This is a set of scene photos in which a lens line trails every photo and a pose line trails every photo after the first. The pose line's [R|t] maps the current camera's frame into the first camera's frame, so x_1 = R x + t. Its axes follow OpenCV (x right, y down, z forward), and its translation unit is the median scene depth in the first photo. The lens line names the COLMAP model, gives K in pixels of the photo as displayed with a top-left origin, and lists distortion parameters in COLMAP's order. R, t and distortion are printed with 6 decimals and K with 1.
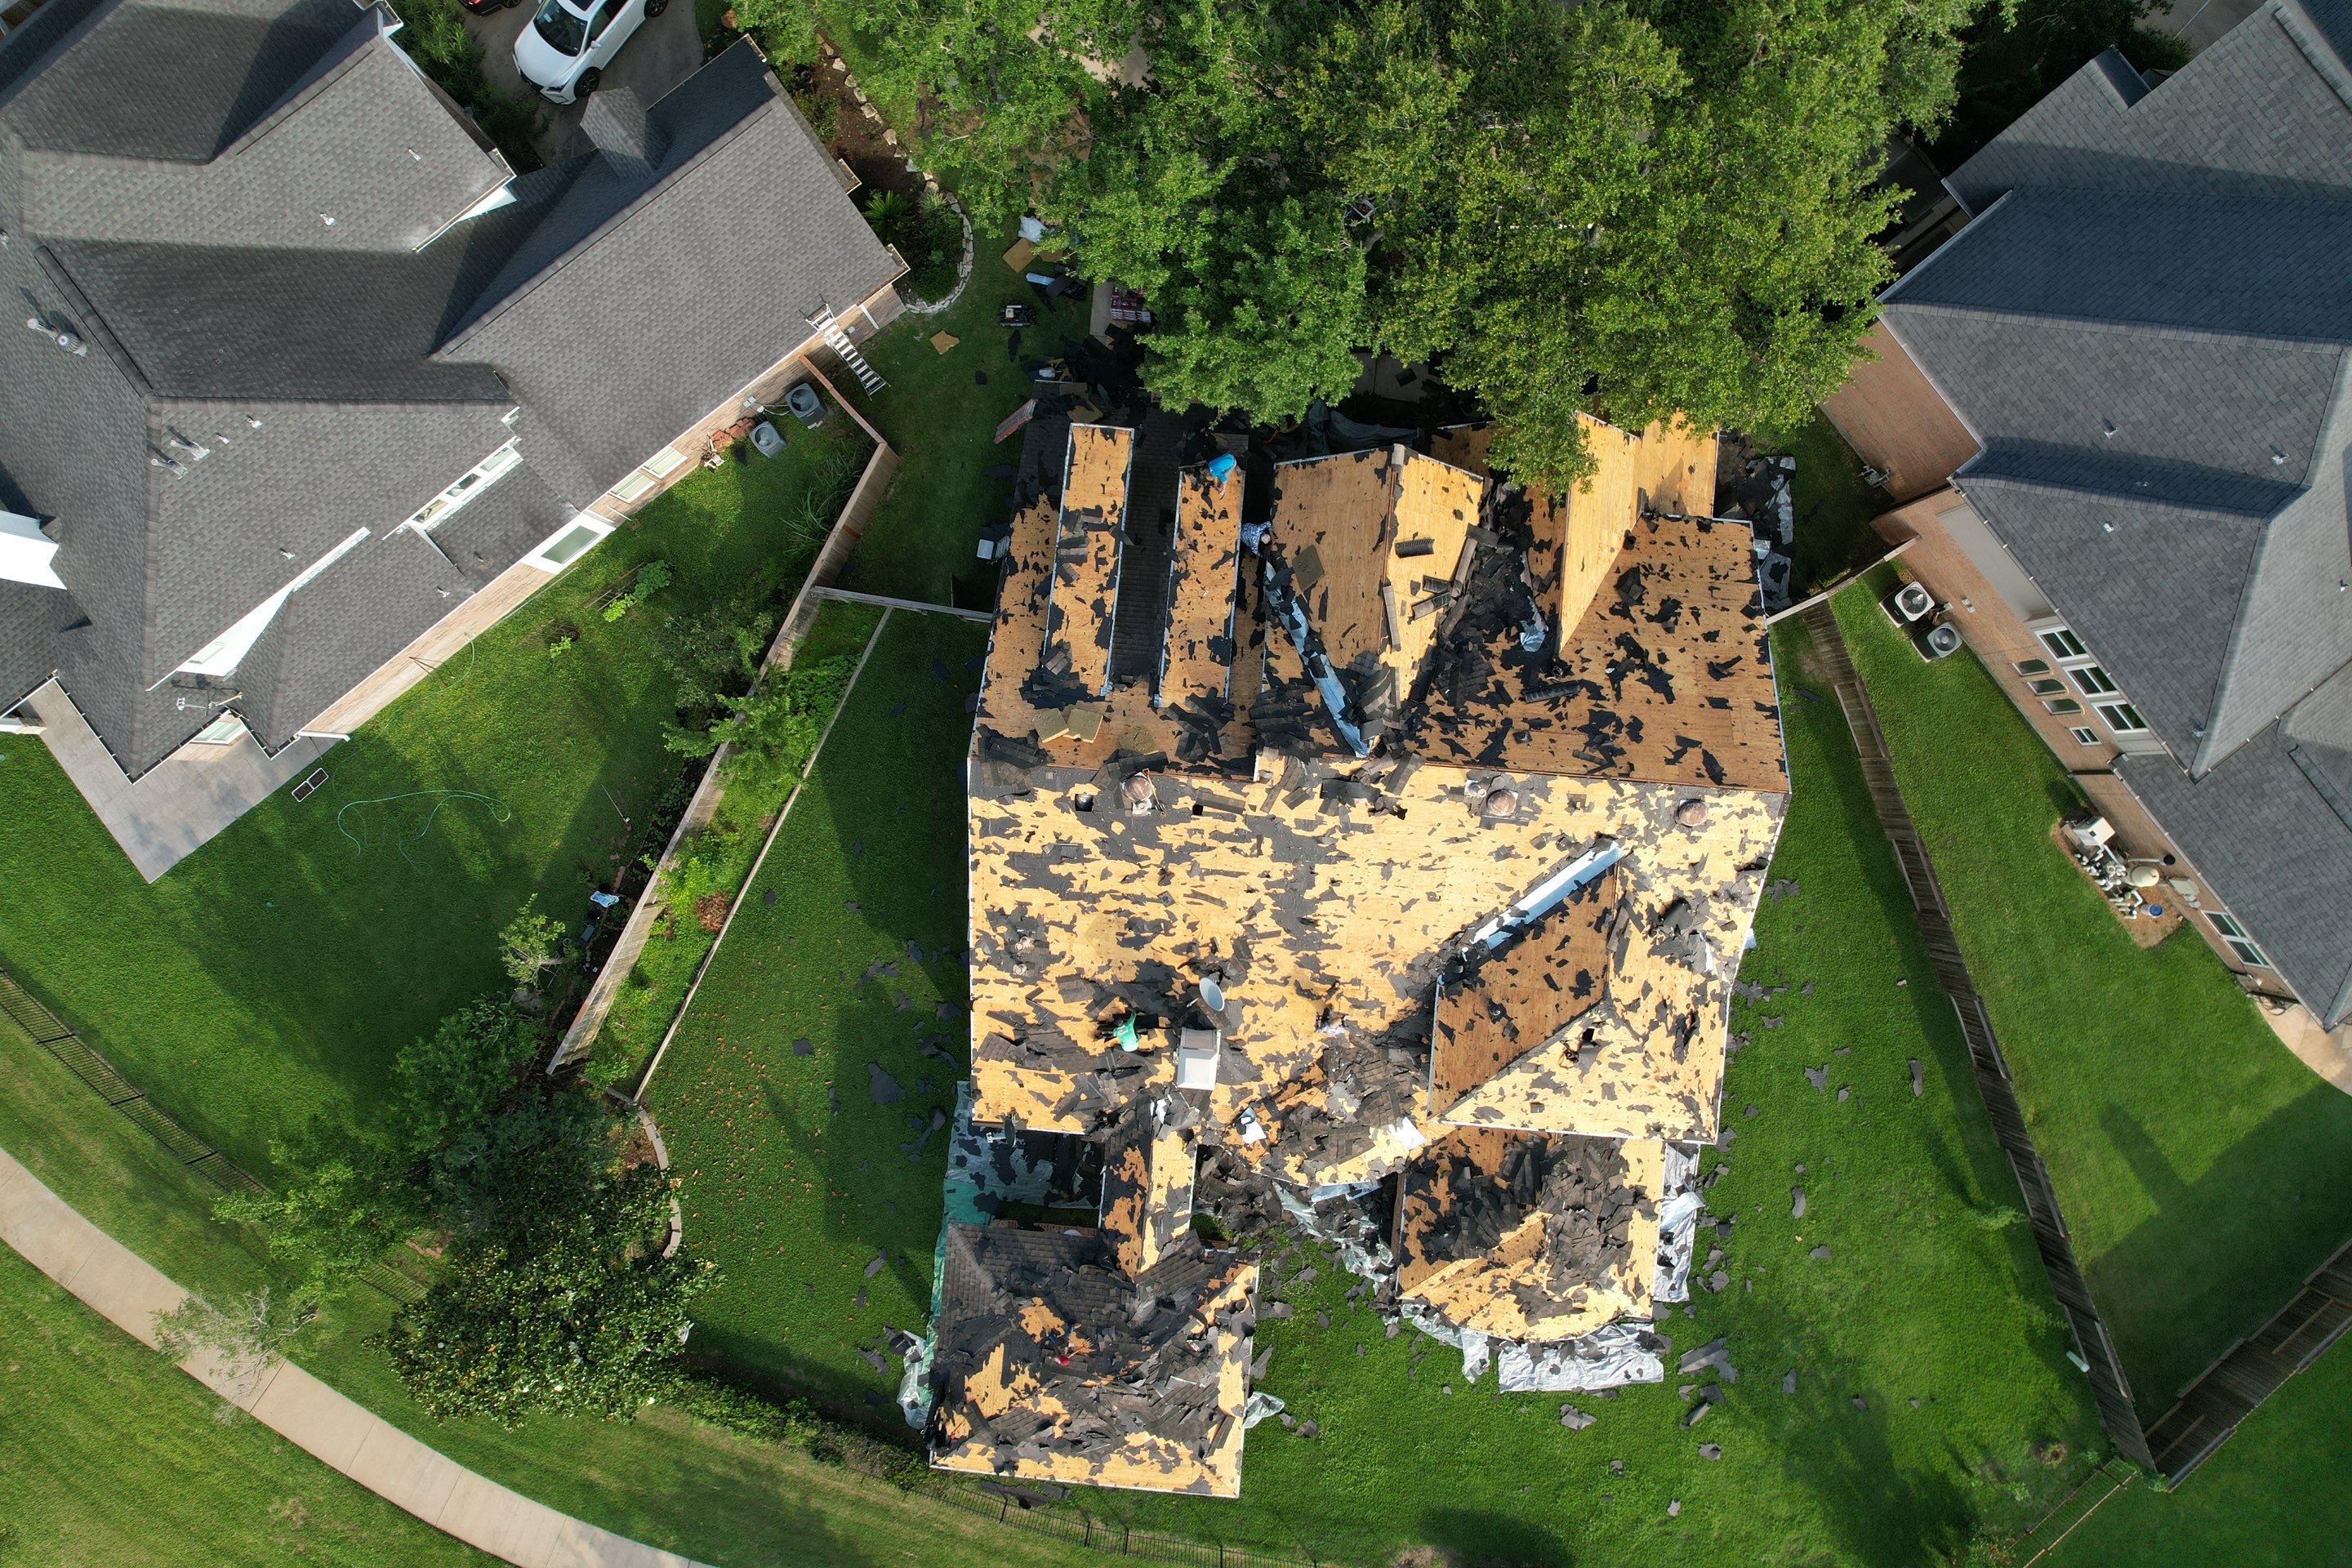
lens RADIAL K [[1501.9, 0, 1187.9], [0, 1501.9, 778.1], [0, 0, 1]] dist [-0.075655, 0.064372]
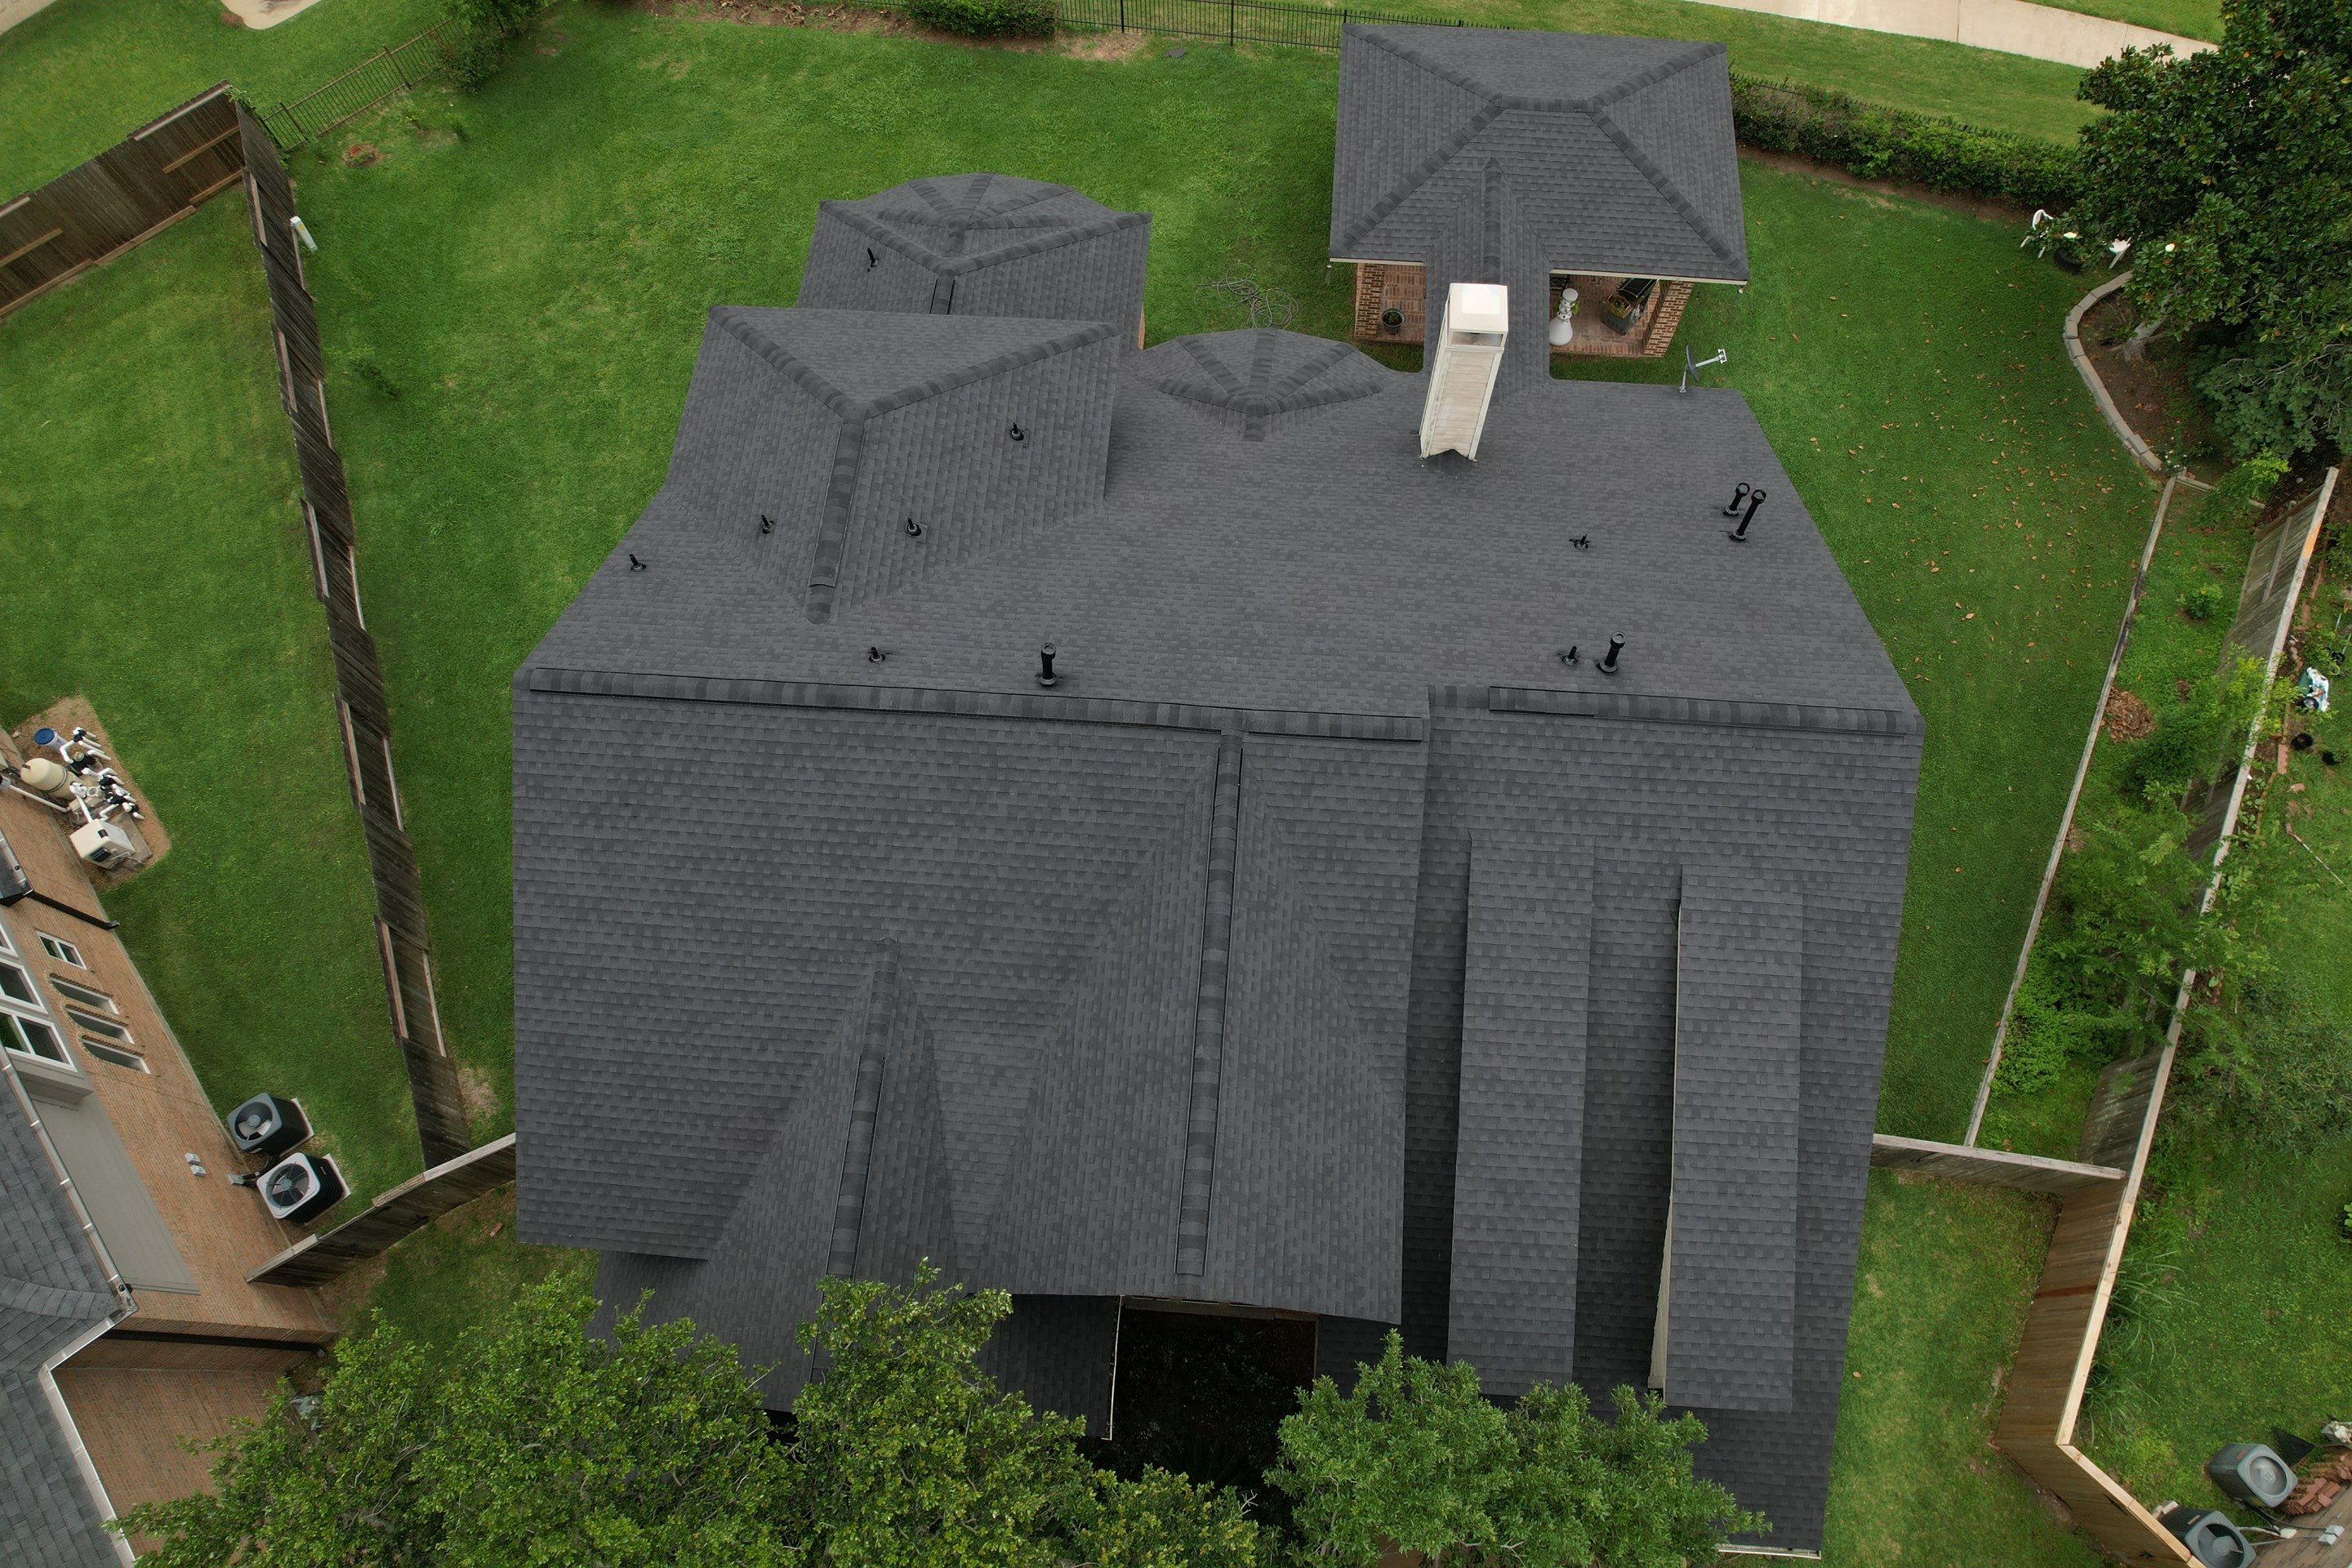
lens RADIAL K [[1497.3, 0, 1192.4], [0, 1497.3, 787.4], [0, 0, 1]] dist [-0.077831, 0.070676]
pose [[-0.999416, 0.020498, 0.027352, 0.105796], [-0.008108, -0.919549, 0.392891, -0.227572], [0.033205, 0.392440, 0.919178, 0.424415]]
